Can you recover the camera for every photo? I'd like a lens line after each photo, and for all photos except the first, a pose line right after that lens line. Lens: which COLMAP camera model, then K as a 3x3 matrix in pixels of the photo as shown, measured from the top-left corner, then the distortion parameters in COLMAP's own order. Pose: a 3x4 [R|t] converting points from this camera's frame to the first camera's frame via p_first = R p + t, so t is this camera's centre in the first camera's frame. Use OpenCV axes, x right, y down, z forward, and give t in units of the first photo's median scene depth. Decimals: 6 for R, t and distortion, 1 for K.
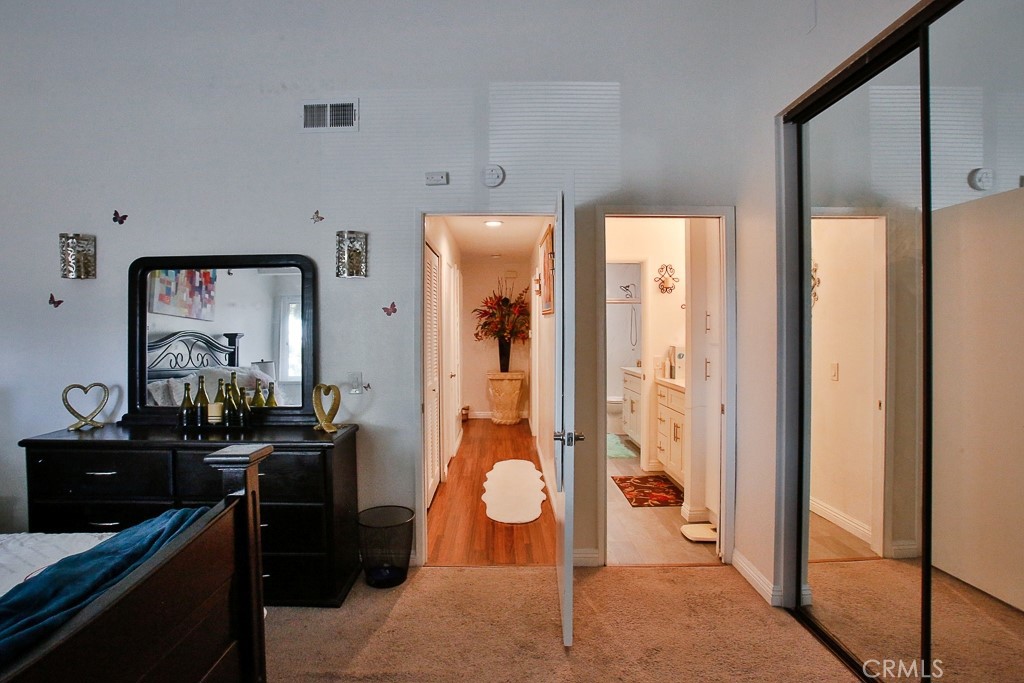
lens RADIAL K [[512.1, 0, 504.5], [0, 512.1, 332.5], [0, 0, 1]] dist [-0.070894, 0.030729]
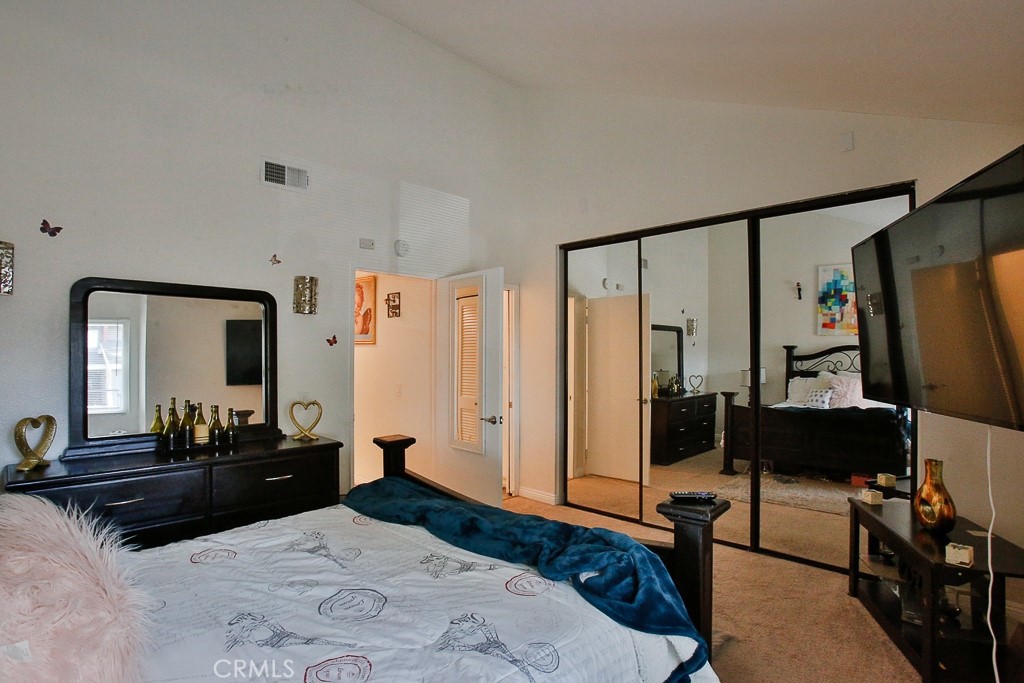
lens RADIAL K [[501.6, 0, 512.0], [0, 501.6, 341.5], [0, 0, 1]] dist [-0.111361, 0.052845]
pose [[0.706861, 0.024938, 0.706913, -0.835011], [-0.009405, 0.999621, -0.025860, -0.016877], [-0.707290, 0.011631, 0.706827, -0.198207]]
